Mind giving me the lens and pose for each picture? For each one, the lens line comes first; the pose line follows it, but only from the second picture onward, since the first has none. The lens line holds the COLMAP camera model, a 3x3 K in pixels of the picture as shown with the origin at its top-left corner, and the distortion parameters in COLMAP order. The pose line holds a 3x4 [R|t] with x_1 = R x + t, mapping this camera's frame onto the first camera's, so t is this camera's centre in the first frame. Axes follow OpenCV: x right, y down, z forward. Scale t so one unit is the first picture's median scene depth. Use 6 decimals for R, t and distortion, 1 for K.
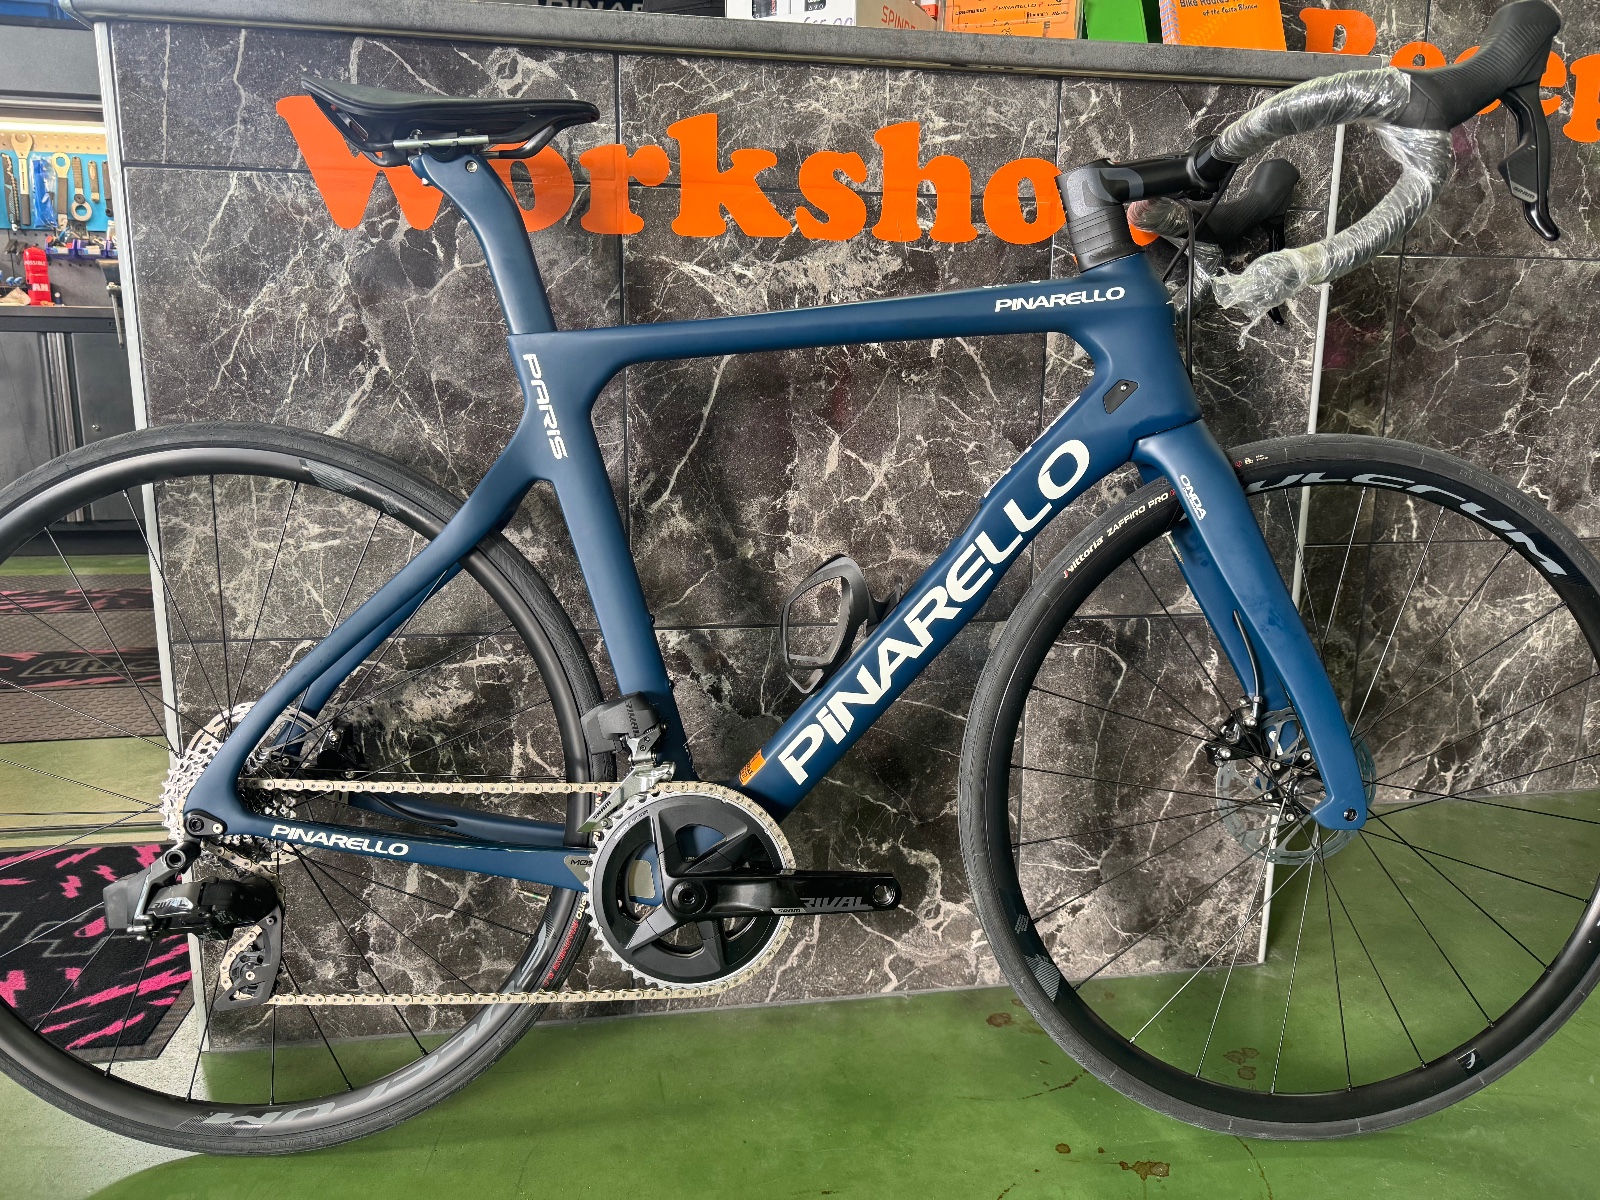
lens RADIAL K [[1148.7, 0, 799.5], [0, 1148.7, 602.1], [0, 0, 1]] dist [0.030033, -0.035689]
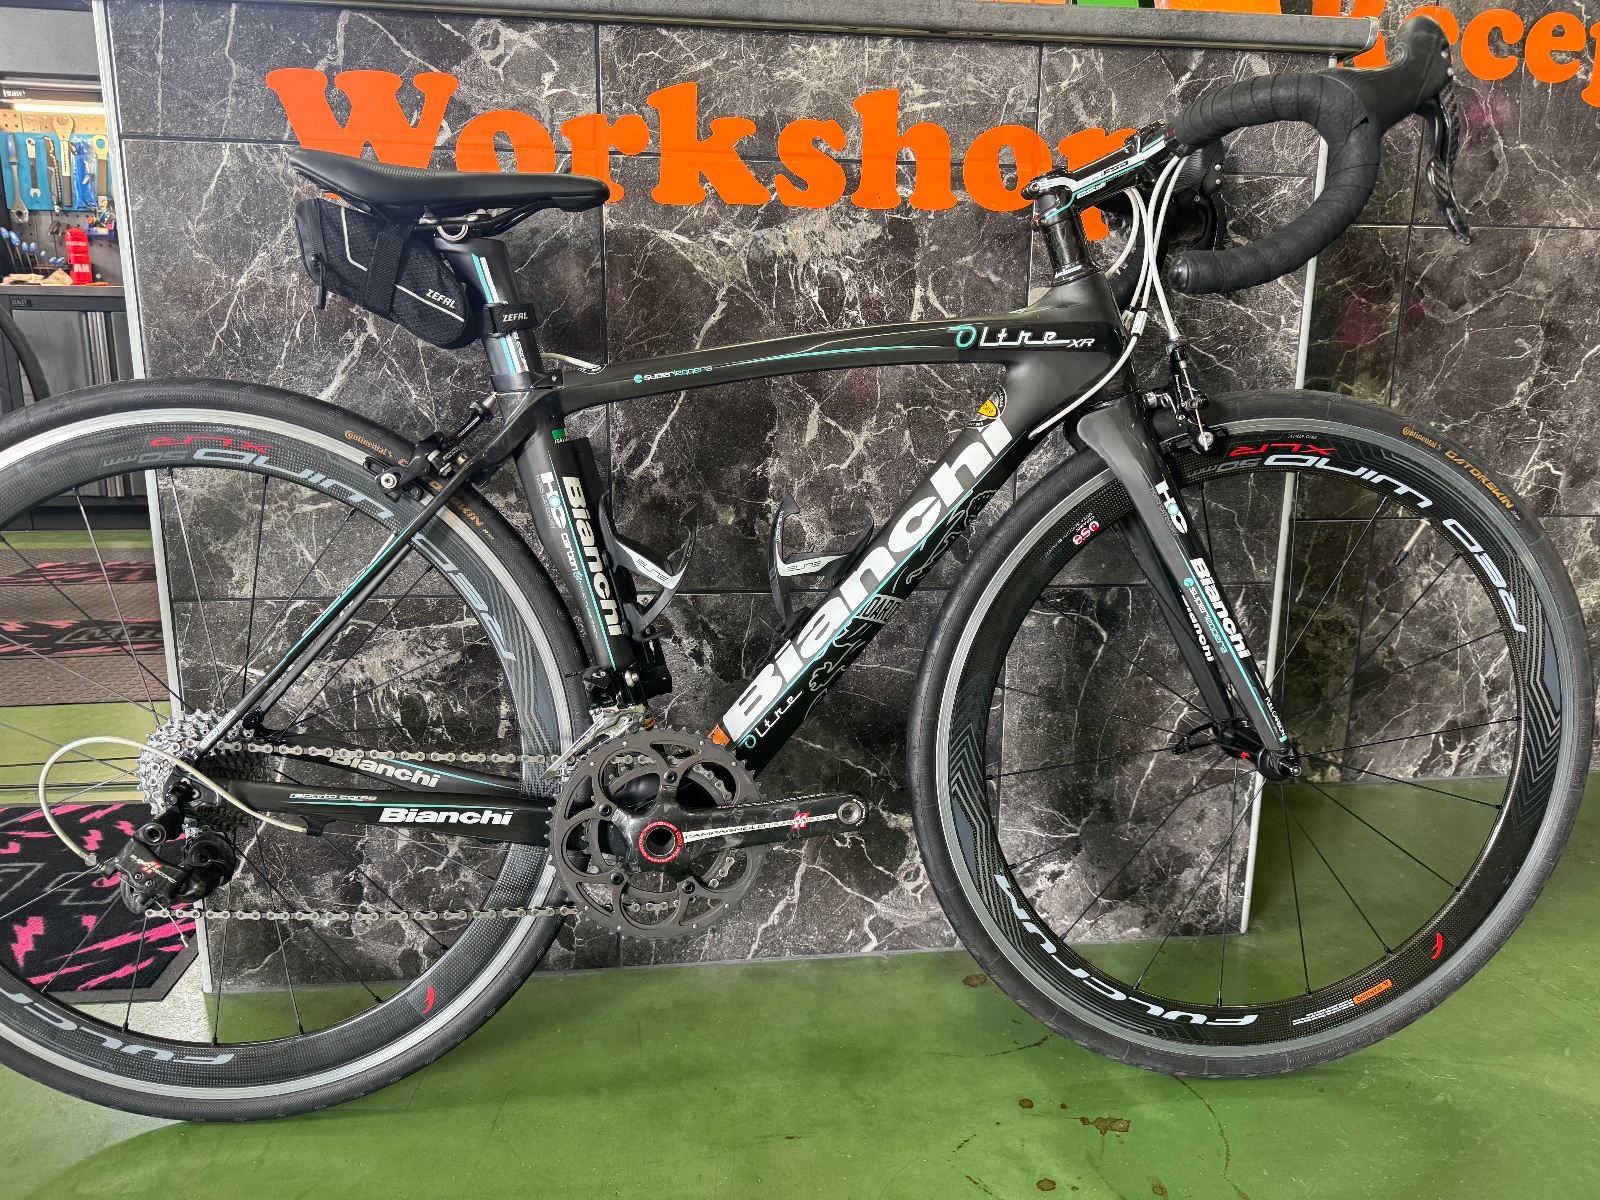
lens RADIAL K [[1148.7, 0, 789.7], [0, 1148.7, 609.6], [0, 0, 1]] dist [0.030033, -0.035689]
pose [[0.999154, 0.008763, -0.040171, 0.046025], [-0.007936, 0.999754, 0.020694, 0.014548], [0.040343, -0.020357, 0.998978, -0.015015]]
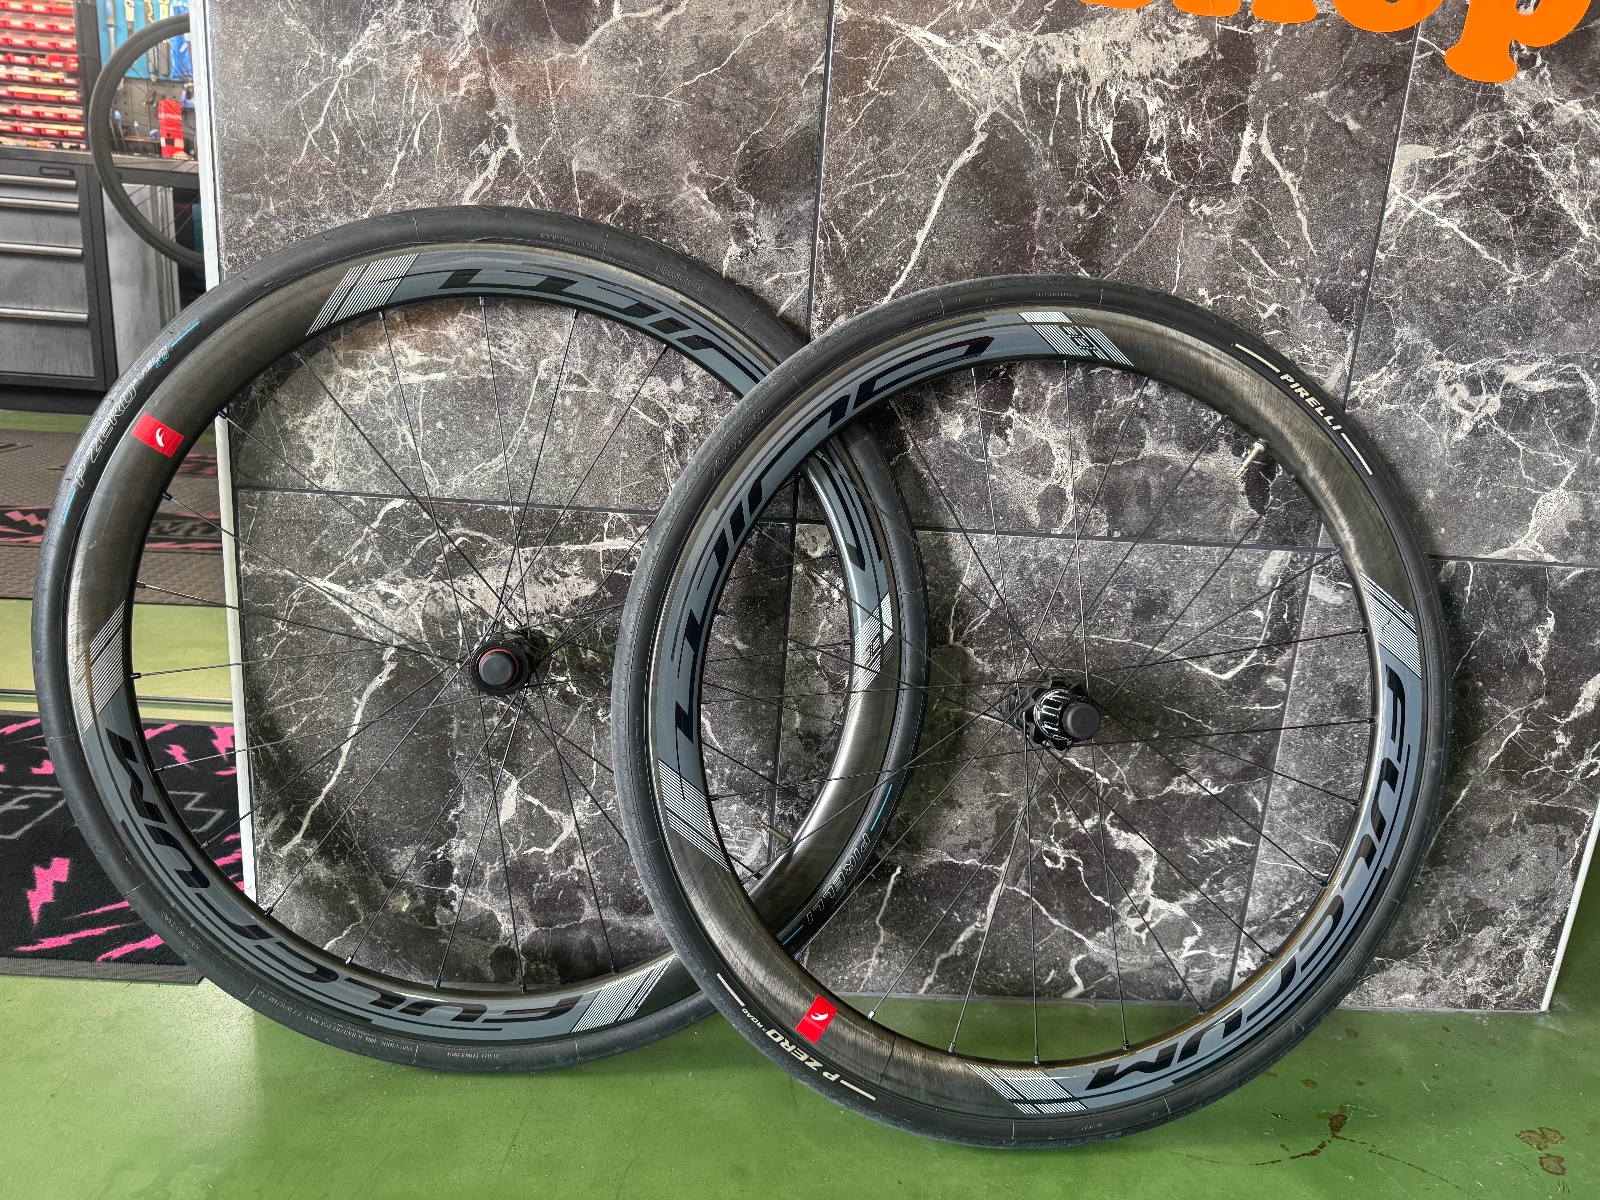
lens RADIAL K [[1148.7, 0, 782.7], [0, 1148.7, 612.7], [0, 0, 1]] dist [0.030033, -0.035689]
pose [[0.991442, 0.087751, -0.096659, -0.068004], [-0.080731, 0.993963, 0.074303, 0.026258], [0.102595, -0.065863, 0.992540, 0.197698]]
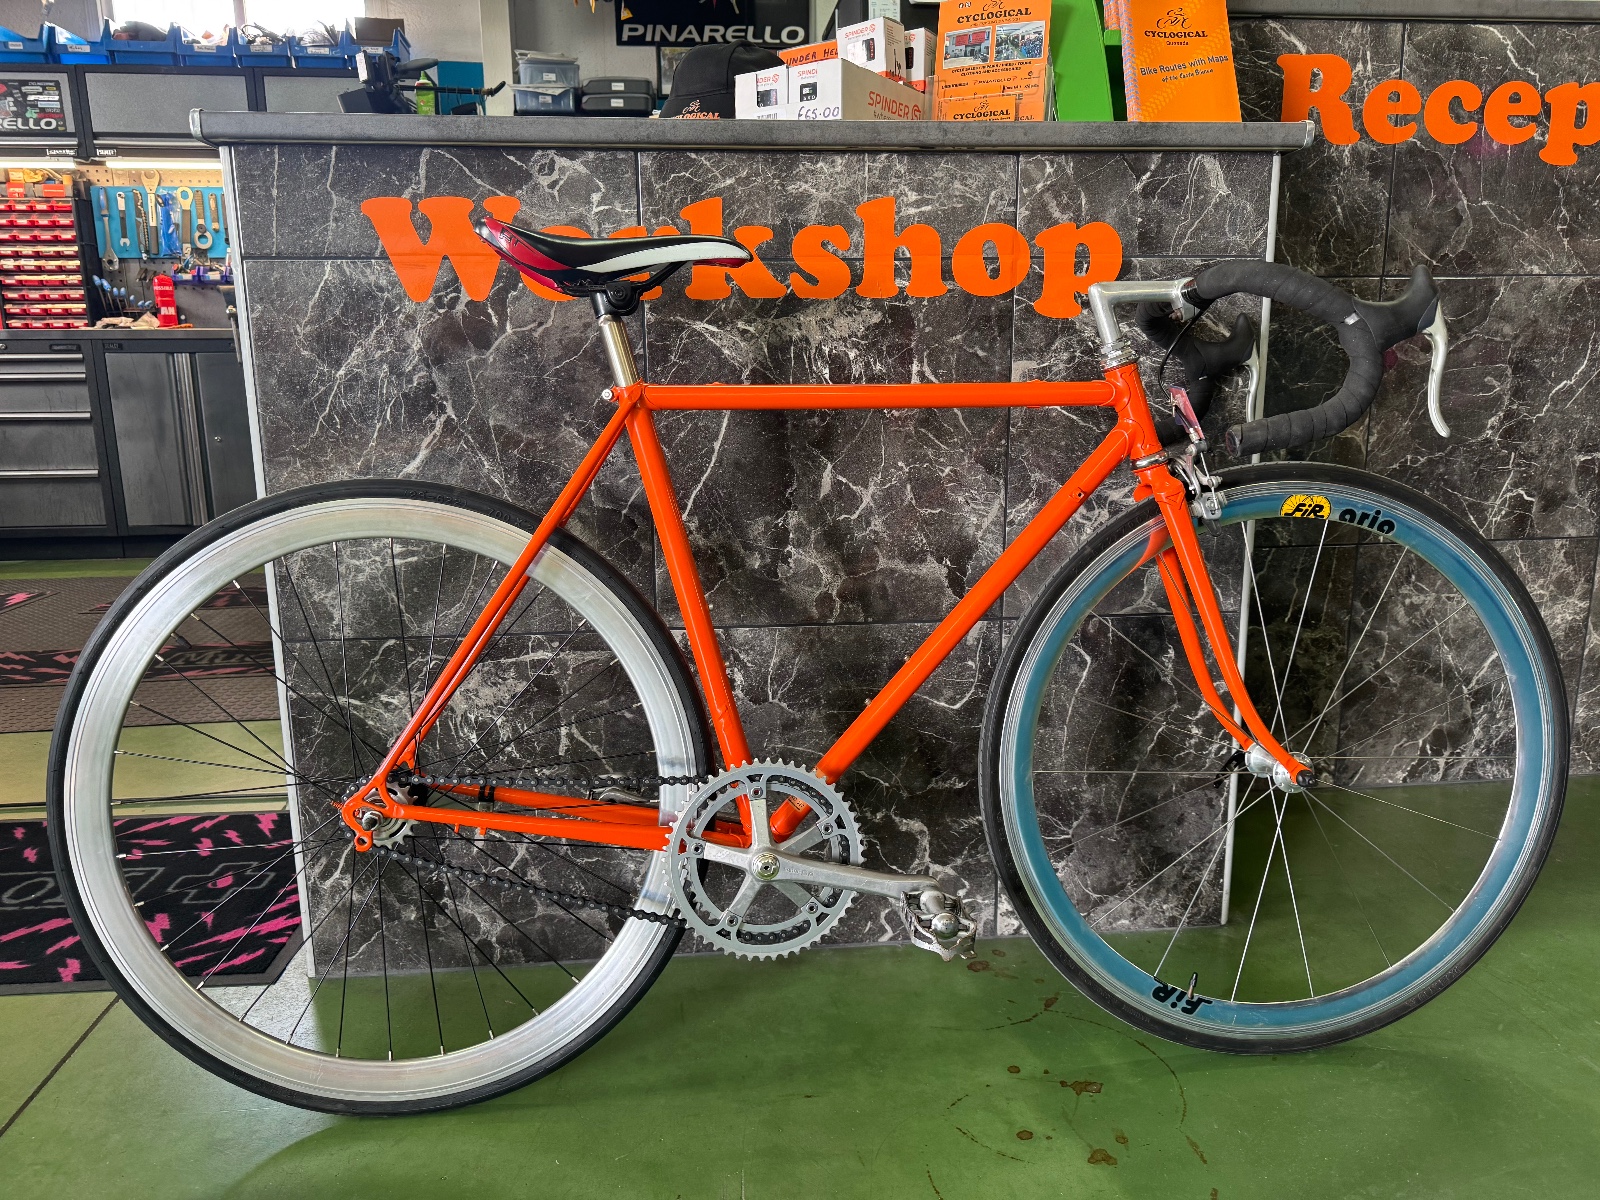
lens RADIAL K [[1148.7, 0, 805.2], [0, 1148.7, 601.6], [0, 0, 1]] dist [0.030033, -0.035689]
pose [[0.997068, -0.004396, -0.076397, 0.087086], [0.005066, 0.999950, 0.008580, -0.012867], [0.076355, -0.008941, 0.997041, -0.153814]]
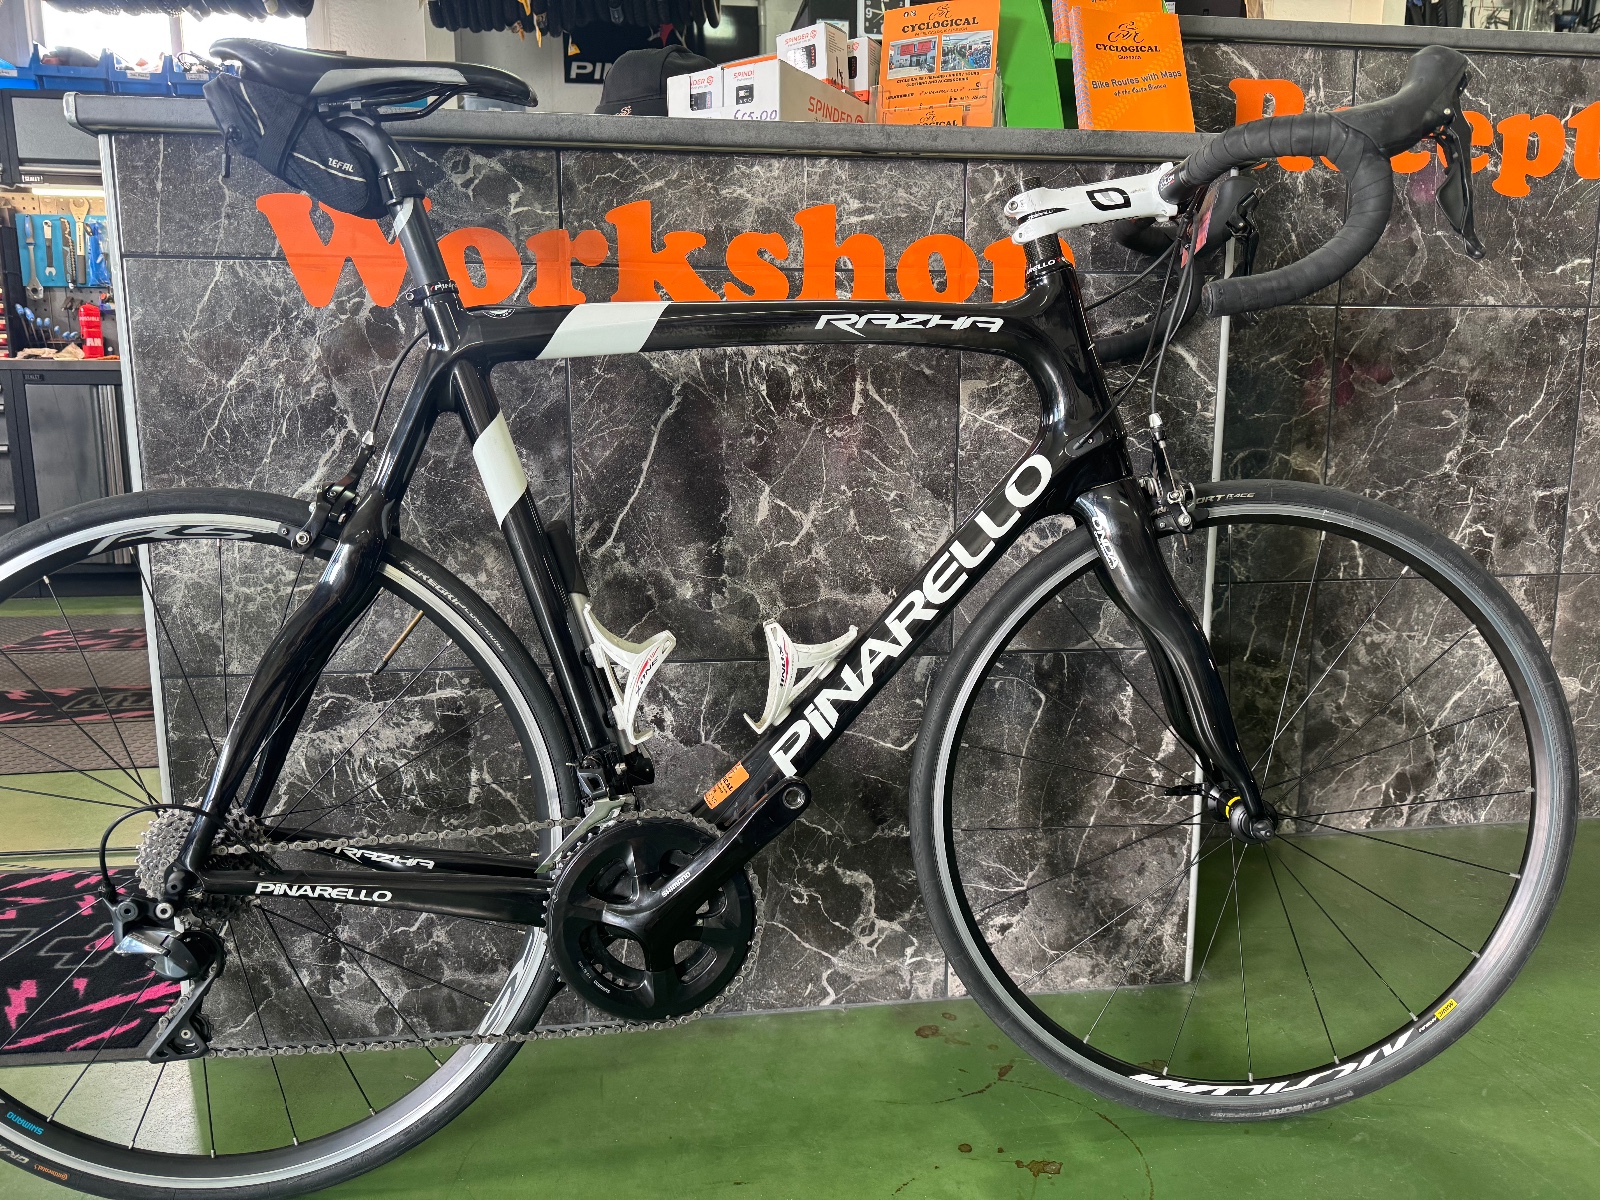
lens RADIAL K [[1148.7, 0, 804.1], [0, 1148.7, 599.9], [0, 0, 1]] dist [0.030033, -0.035689]
pose [[0.999308, -0.004455, -0.036924, 0.097286], [0.003246, 0.999459, -0.032732, -0.001172], [0.037049, 0.032589, 0.998782, -0.076885]]
